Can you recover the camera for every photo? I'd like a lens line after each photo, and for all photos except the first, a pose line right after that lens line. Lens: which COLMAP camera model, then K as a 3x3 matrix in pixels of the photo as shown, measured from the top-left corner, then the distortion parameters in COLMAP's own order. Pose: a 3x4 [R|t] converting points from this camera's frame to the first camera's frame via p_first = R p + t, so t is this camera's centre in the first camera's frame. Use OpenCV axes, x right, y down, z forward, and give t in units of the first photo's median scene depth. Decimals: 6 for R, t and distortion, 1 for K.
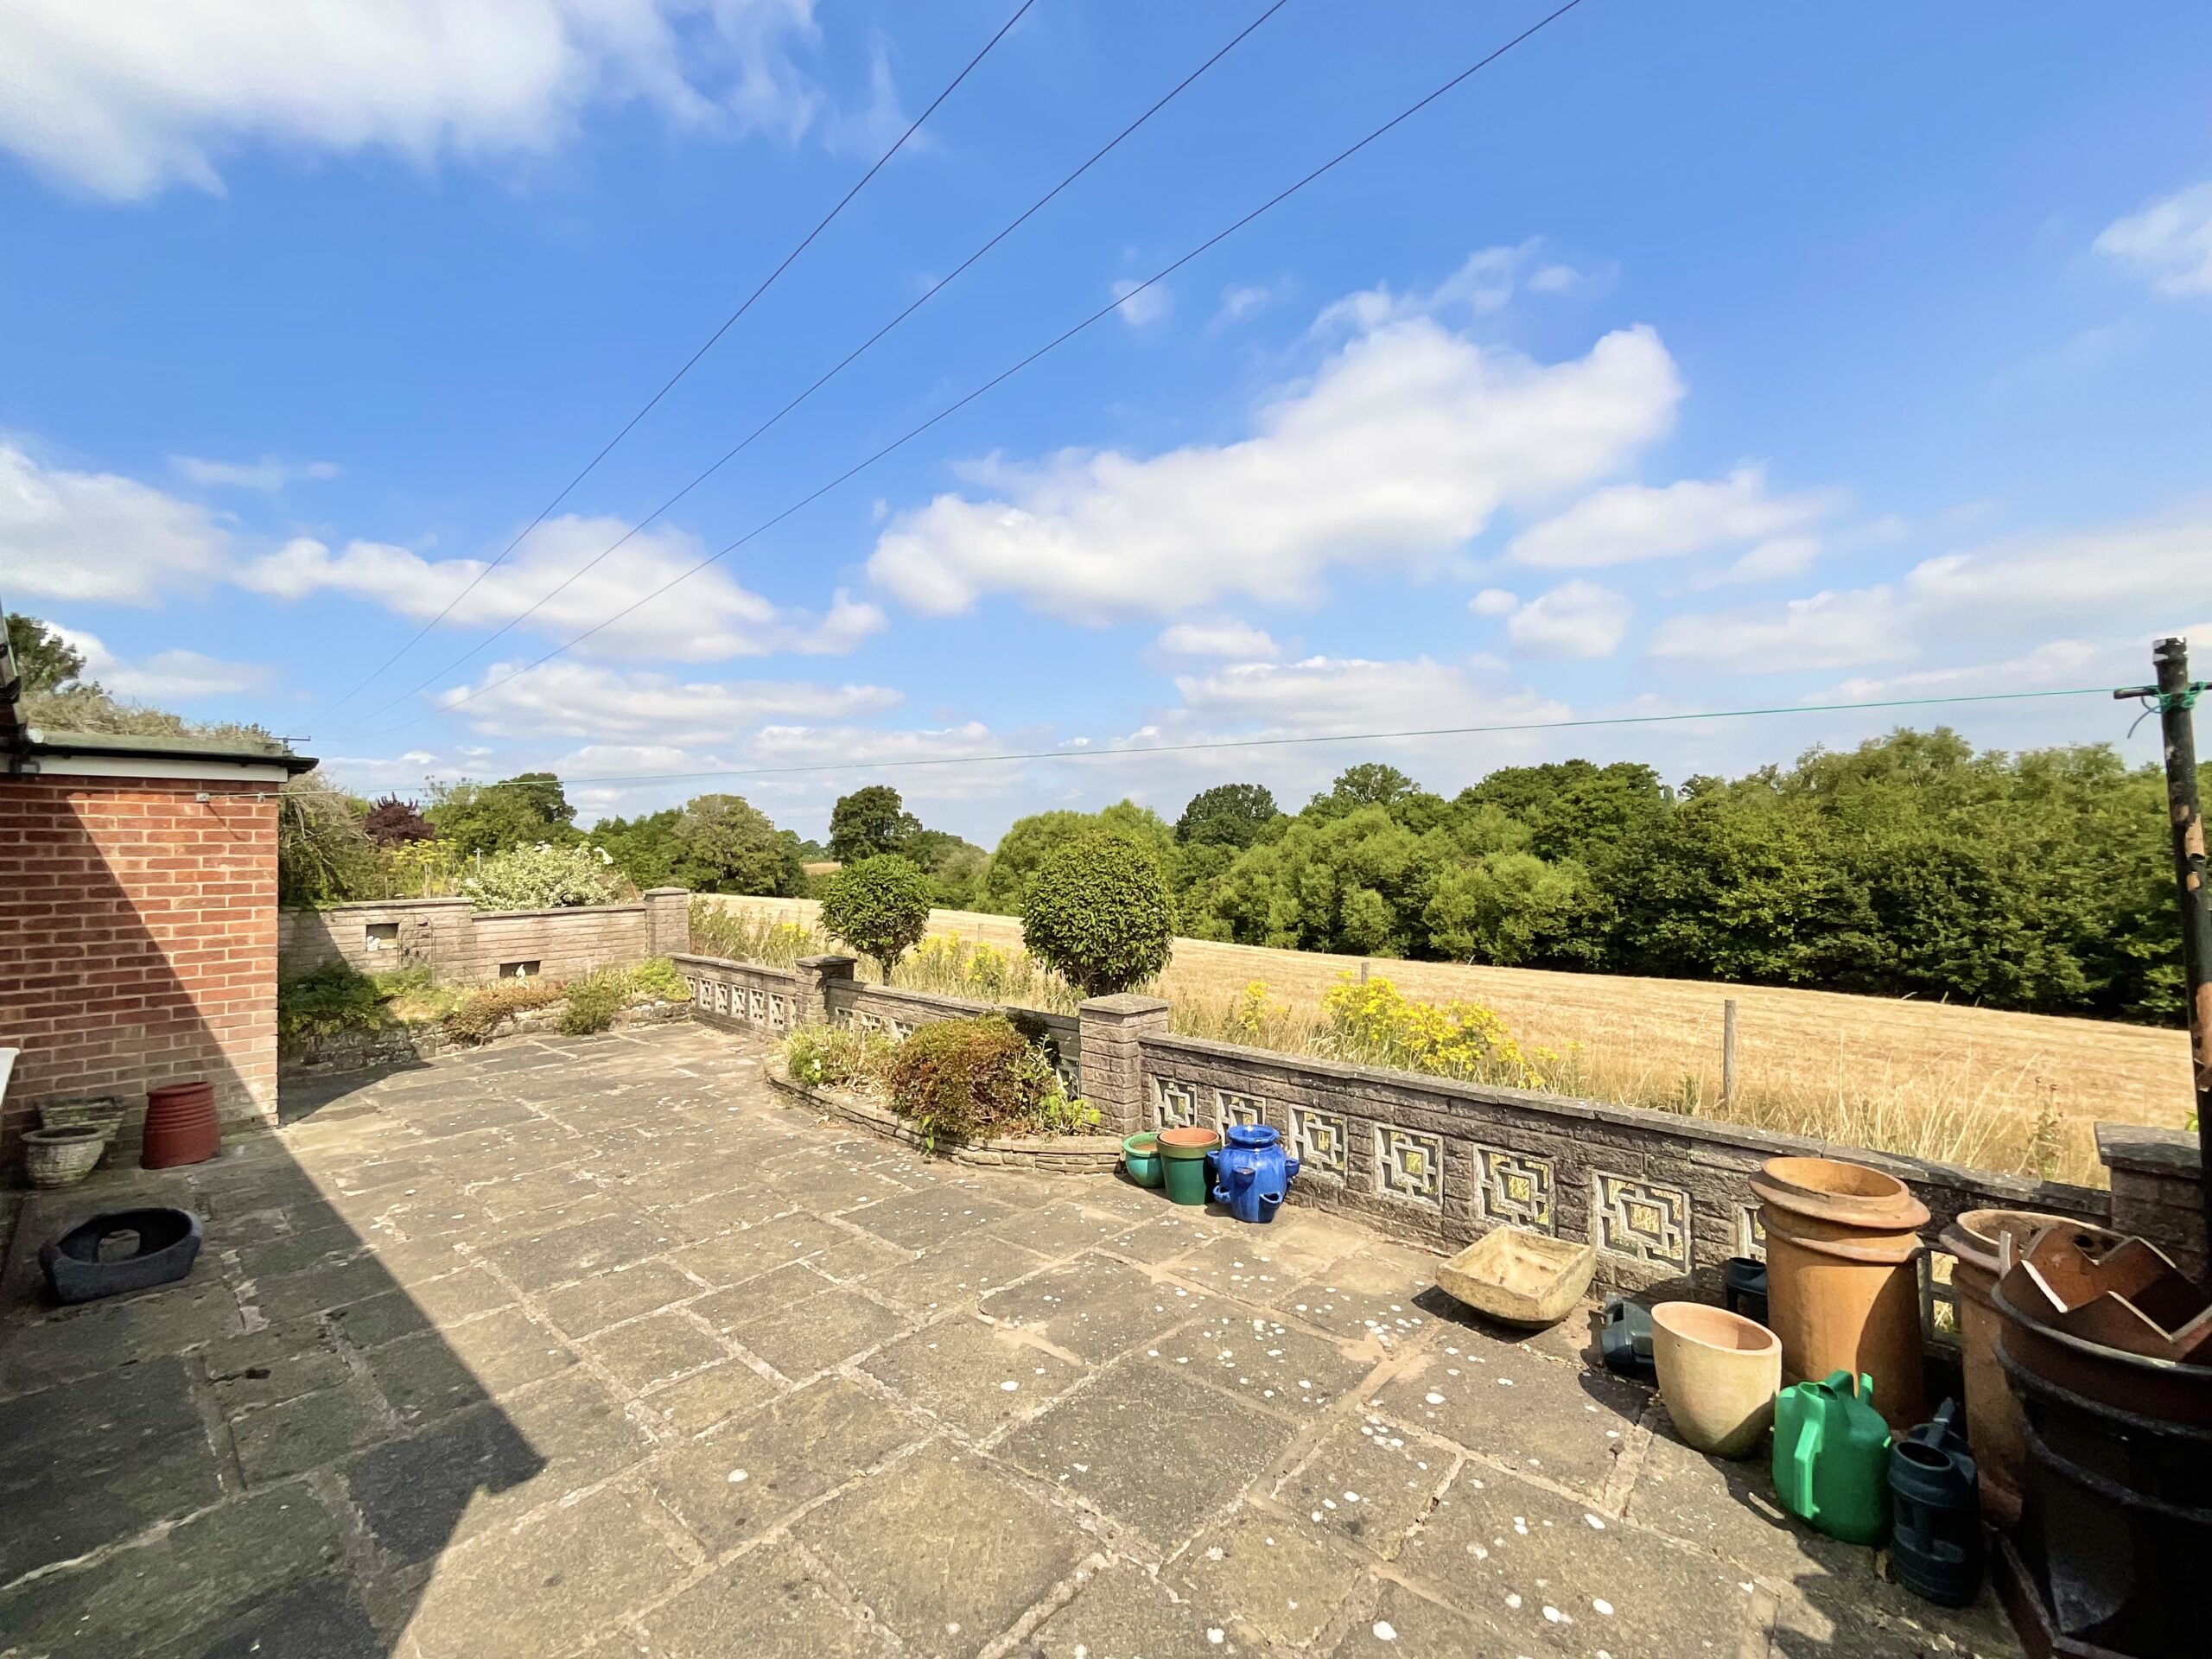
lens RADIAL K [[897.8, 0, 1101.9], [0, 897.8, 840.1], [0, 0, 1]] dist [-0.001374, -0.000223]
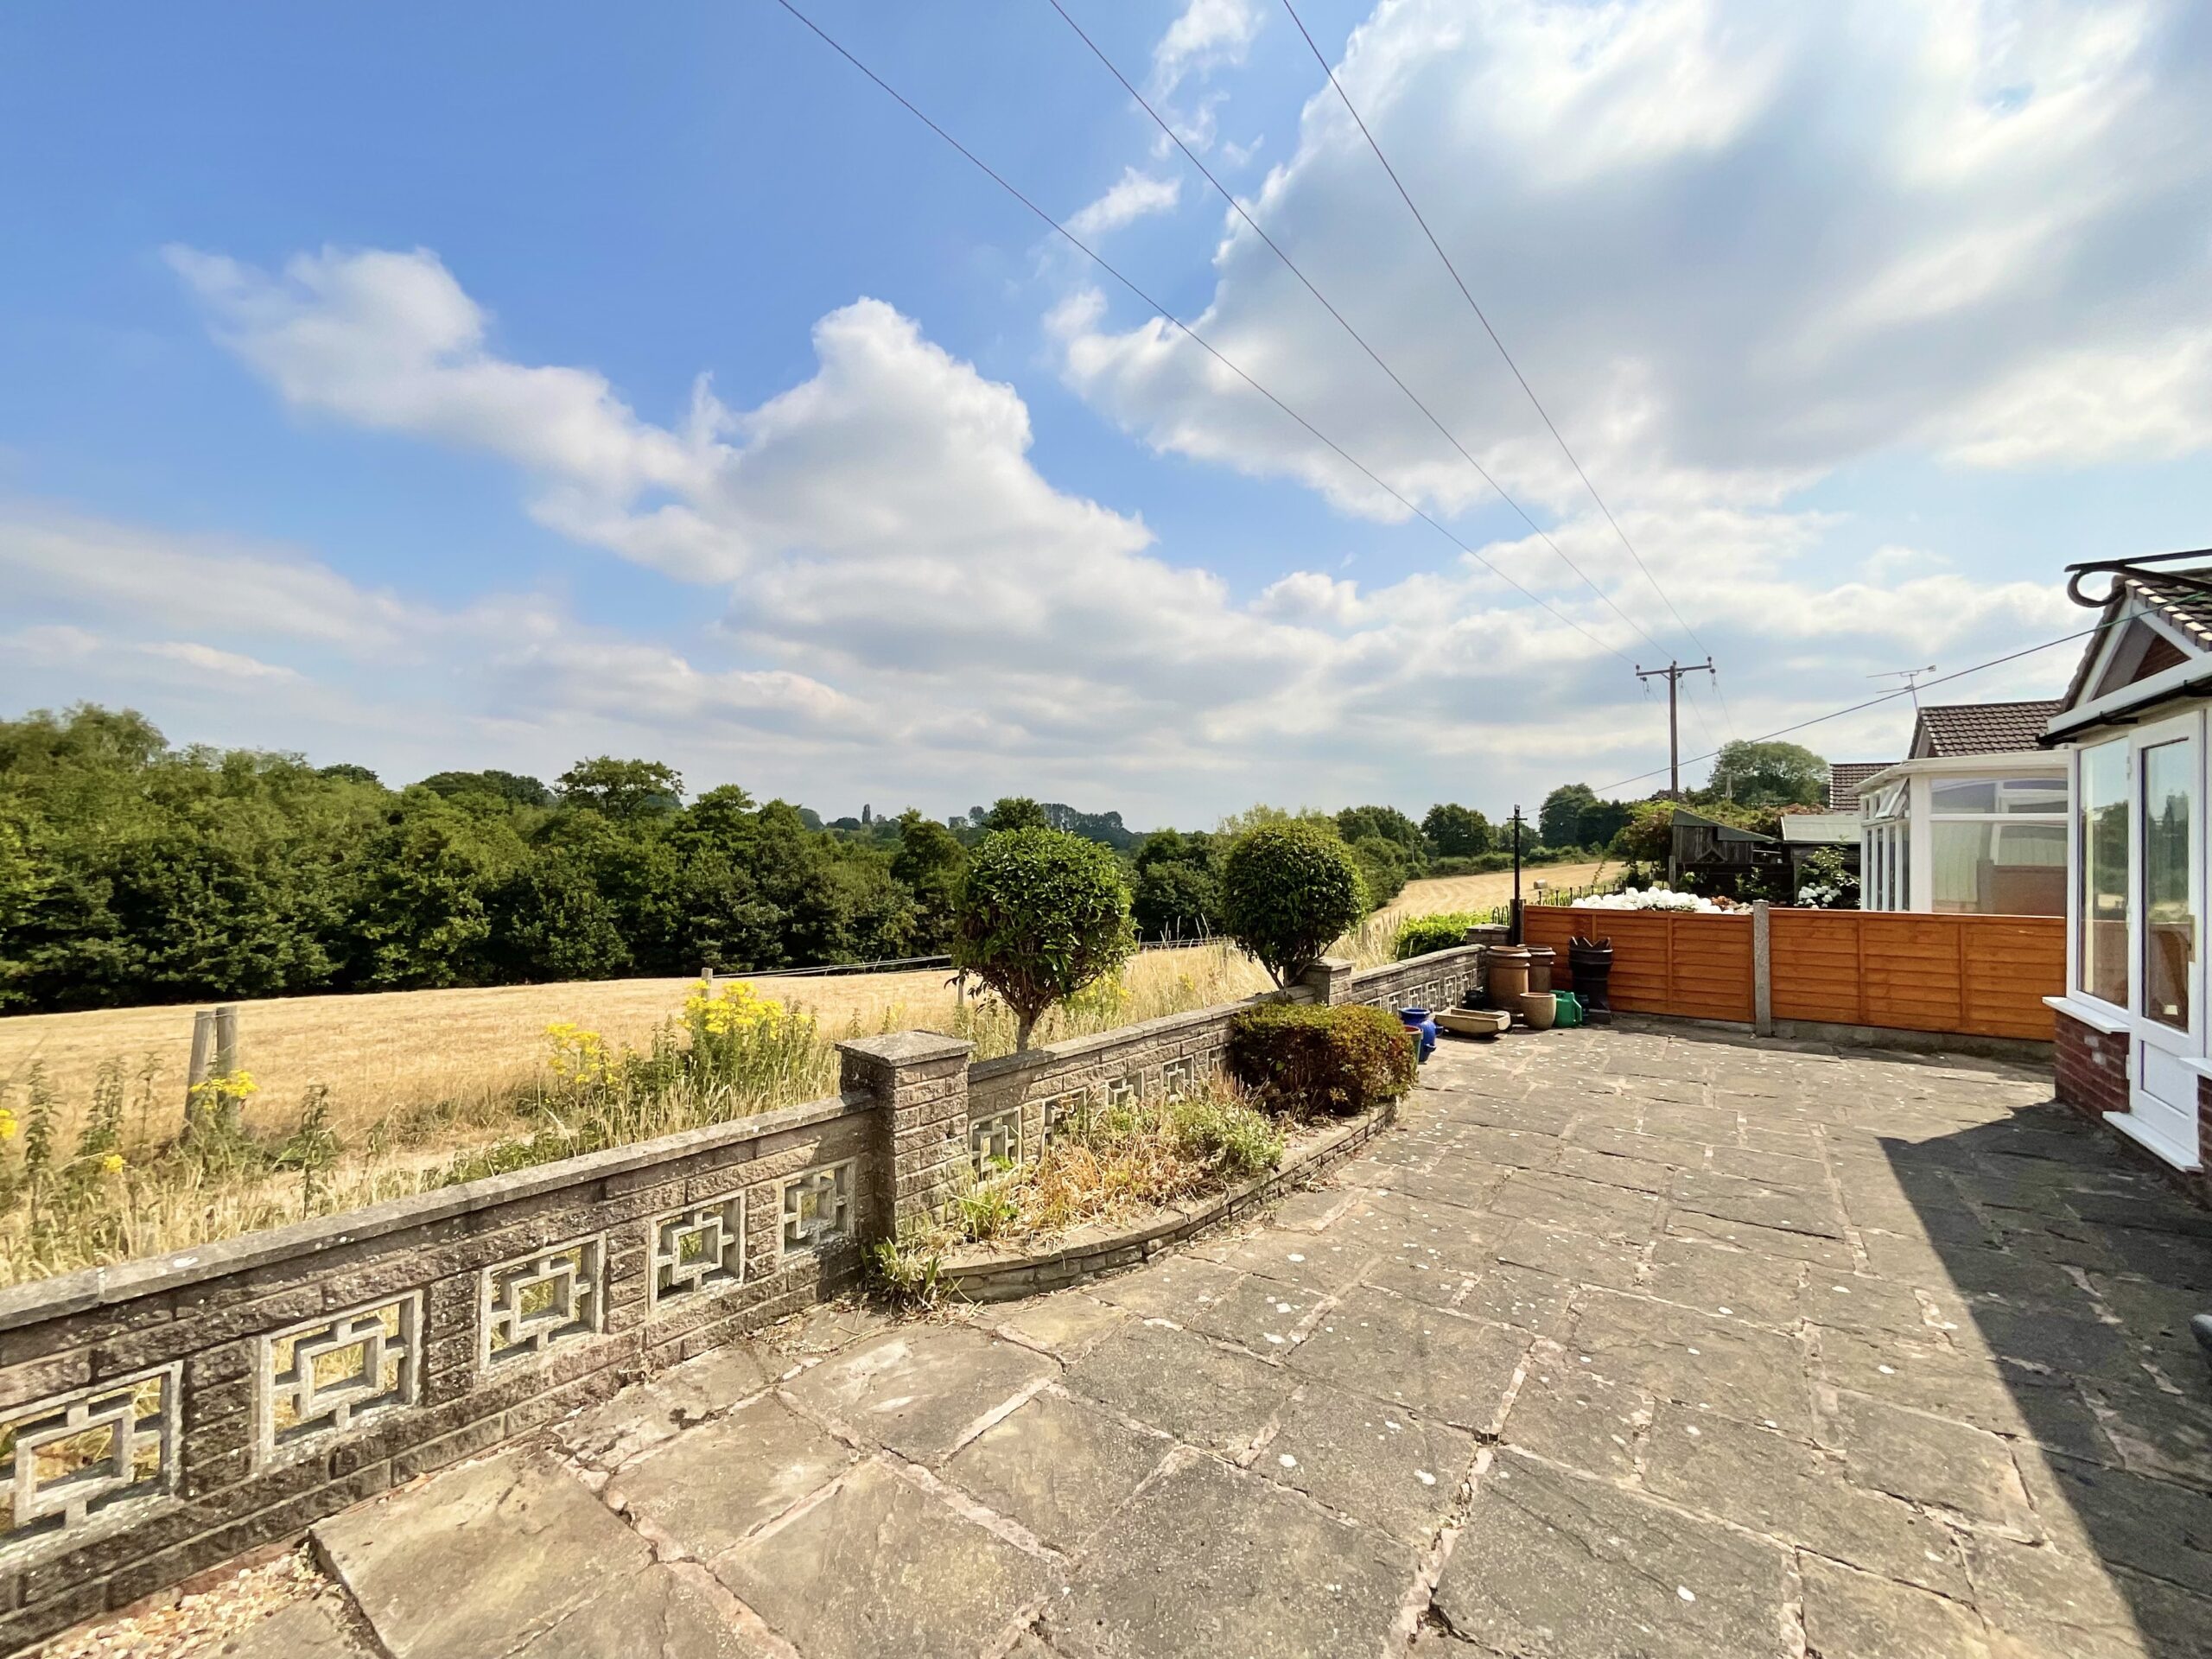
lens RADIAL K [[897.8, 0, 1111.2], [0, 897.8, 842.0], [0, 0, 1]] dist [-0.001374, -0.000223]
pose [[-0.121223, 0.027255, 0.992251, -0.105231], [-0.032982, 0.998960, -0.031469, 0.005401], [-0.992077, -0.036541, -0.120198, 0.128129]]
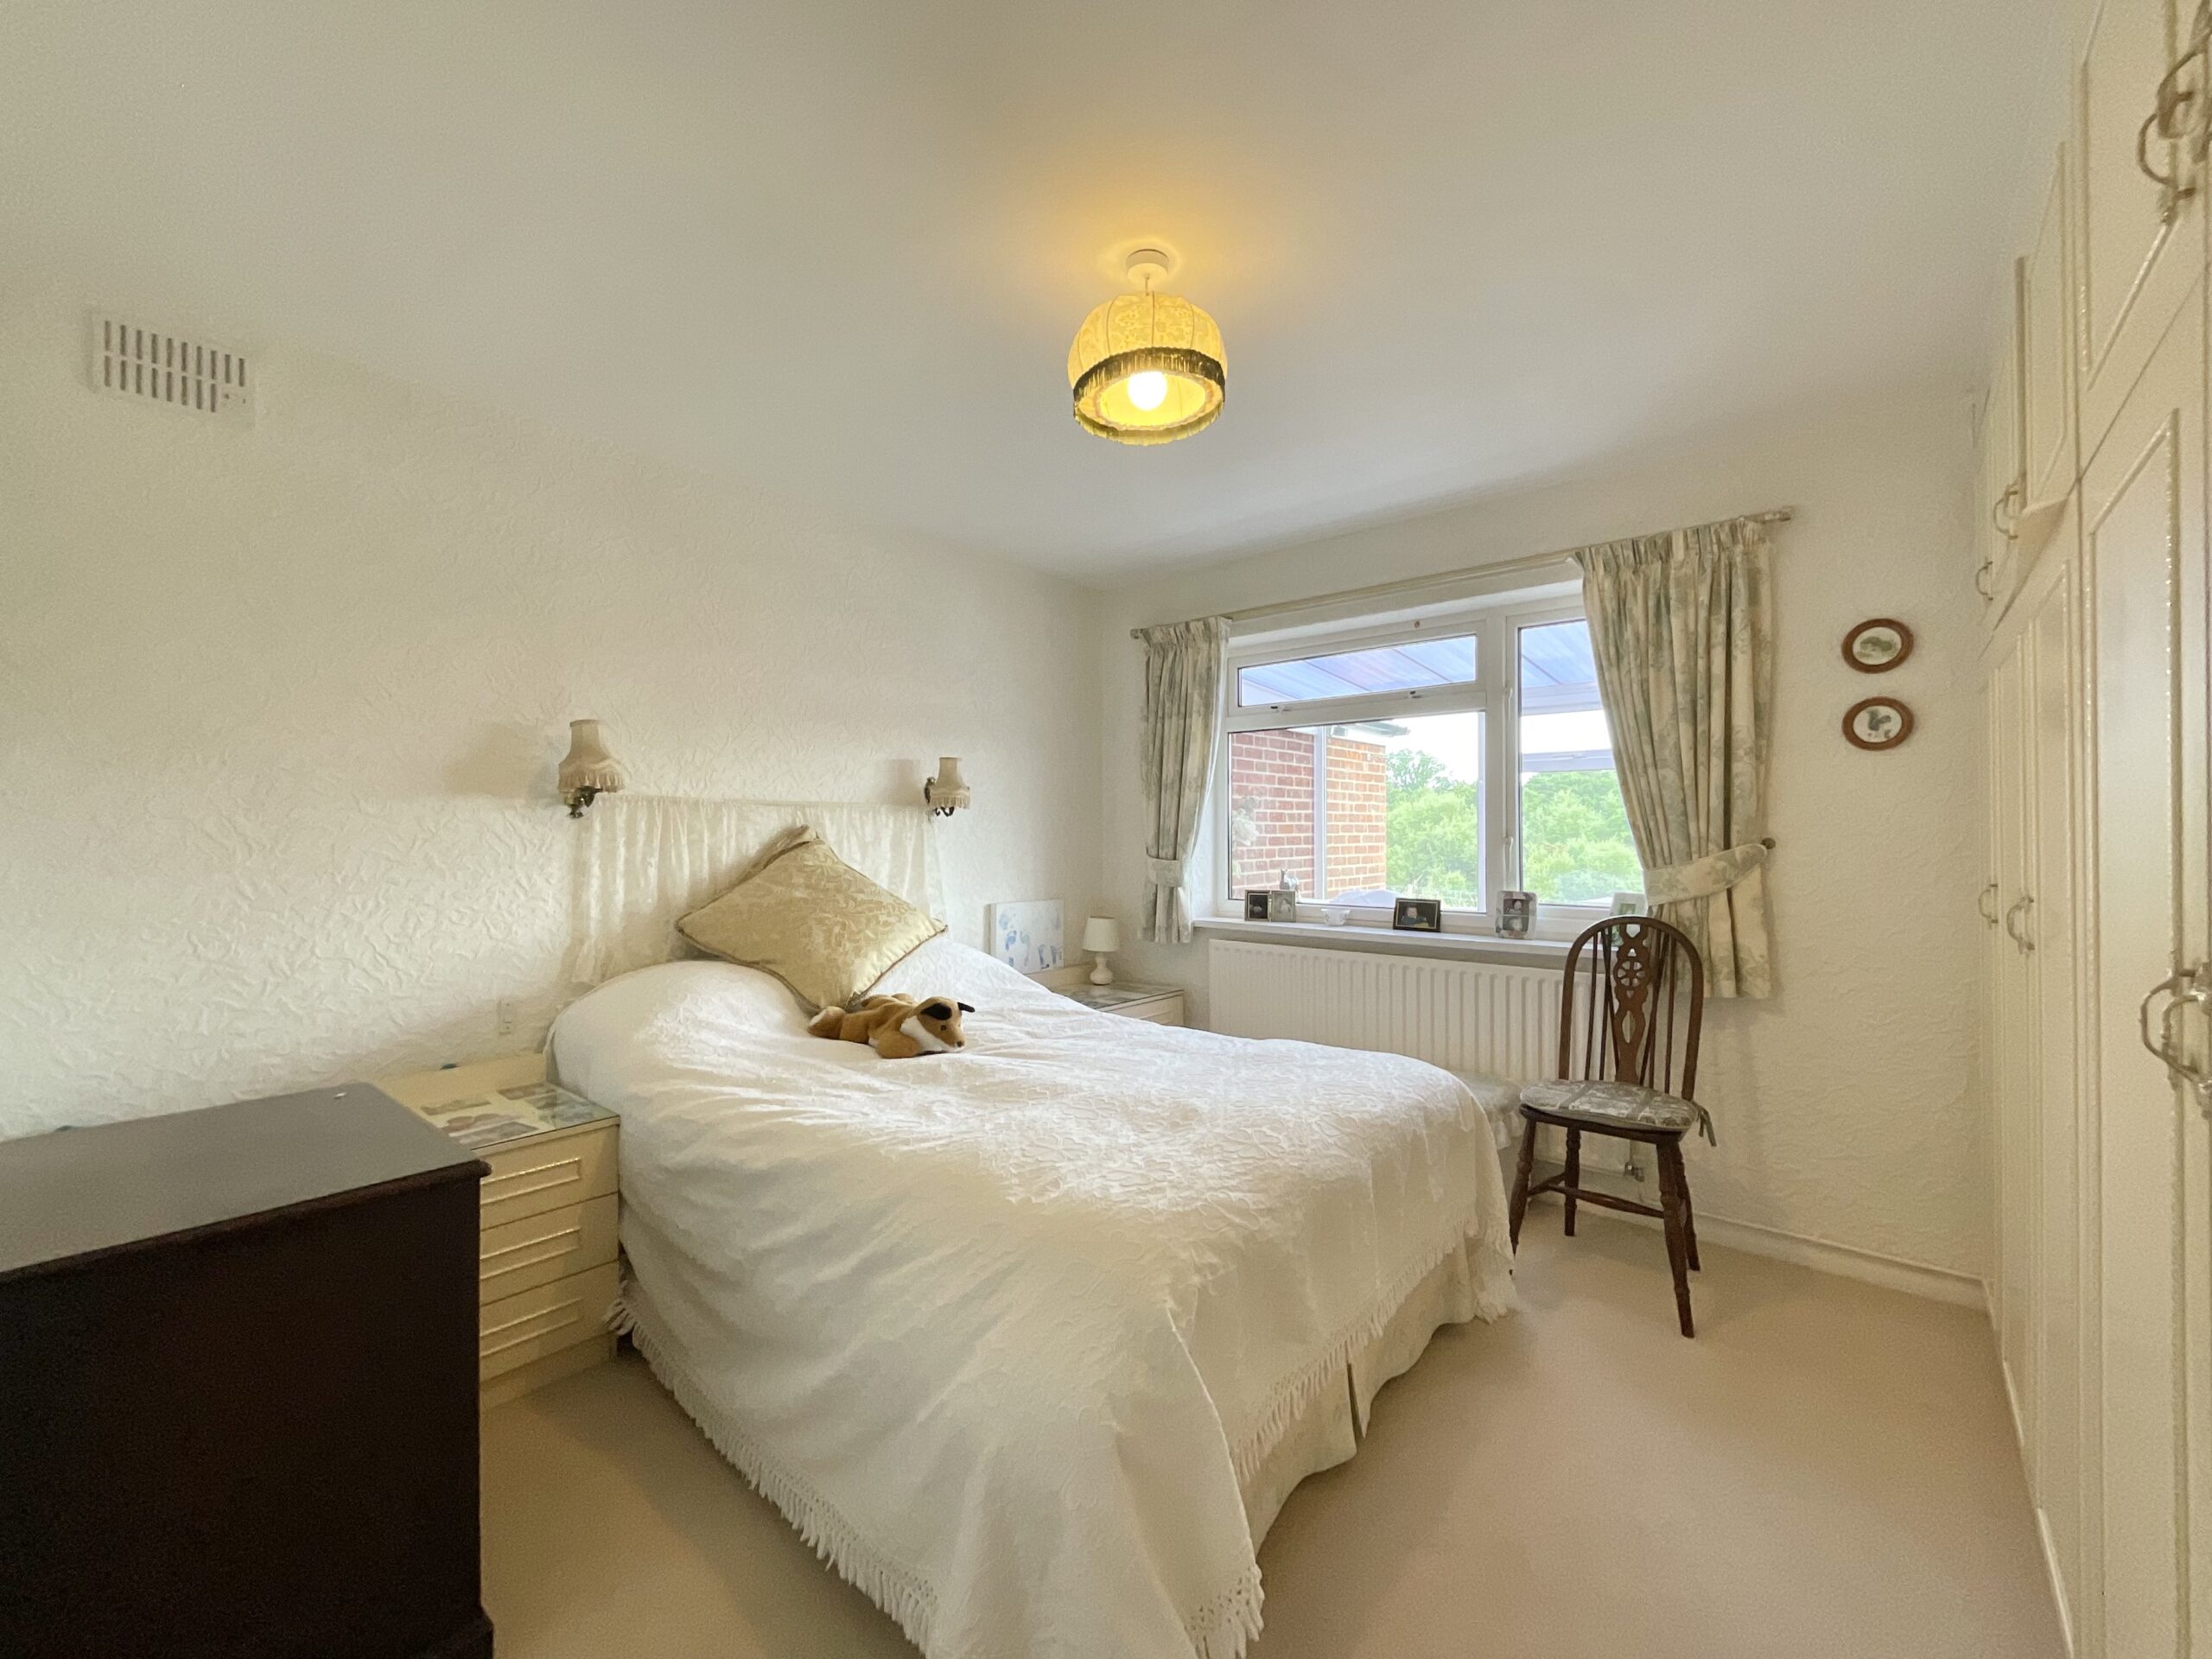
lens RADIAL K [[897.8, 0, 1111.3], [0, 897.8, 820.5], [0, 0, 1]] dist [-0.001374, -0.000223]
pose [[0.999653, 0.024504, 0.009635, -0.132740], [-0.024533, 0.999695, 0.002958, 0.004656], [-0.009560, -0.003194, 0.999949, -0.027172]]
